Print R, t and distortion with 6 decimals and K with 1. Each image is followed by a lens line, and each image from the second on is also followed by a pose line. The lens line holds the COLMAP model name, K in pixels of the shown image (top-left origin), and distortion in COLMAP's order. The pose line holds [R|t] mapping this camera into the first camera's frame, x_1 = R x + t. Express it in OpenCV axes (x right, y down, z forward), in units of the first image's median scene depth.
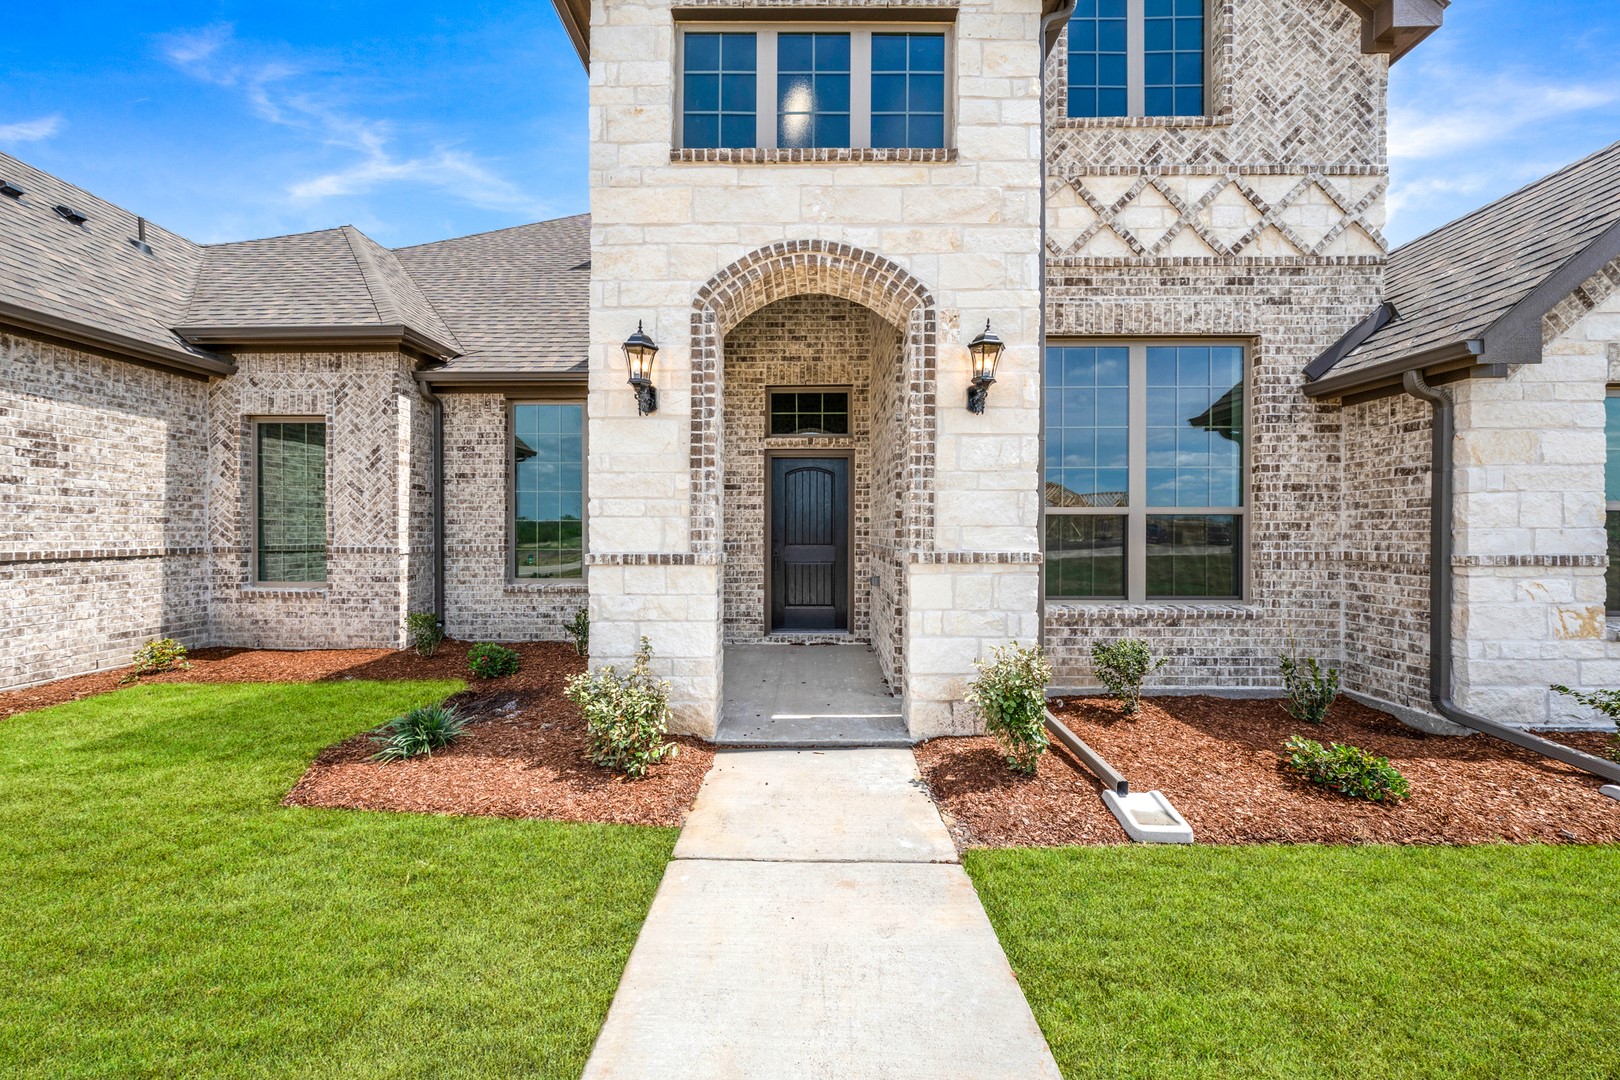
lens RADIAL K [[553.3, 0, 815.5], [0, 553.3, 536.9], [0, 0, 1]] dist [-0.001692, 0.000448]
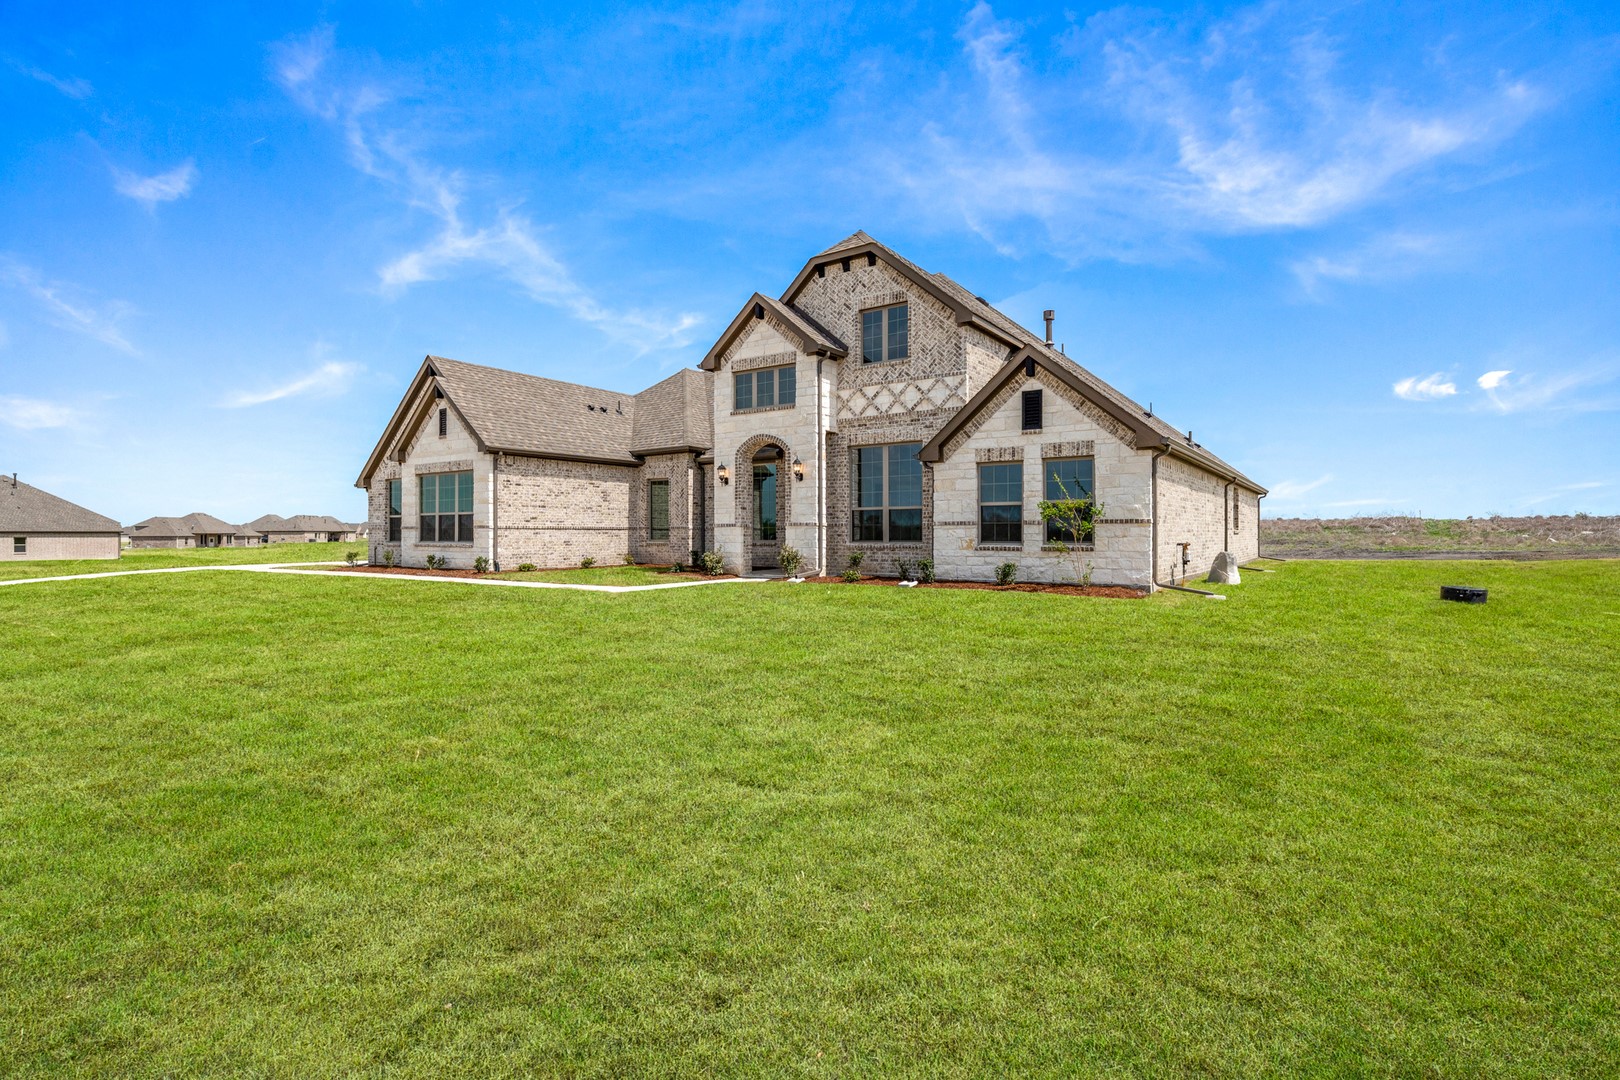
lens RADIAL K [[761.2, 0, 807.4], [0, 761.2, 535.1], [0, 0, 1]] dist [-0.000956, 0.000342]
pose [[0.827398, -0.001011, -0.561615, 2.366893], [-0.001383, 0.999992, -0.003836, 0.098680], [0.561614, 0.003951, 0.827390, -2.275830]]
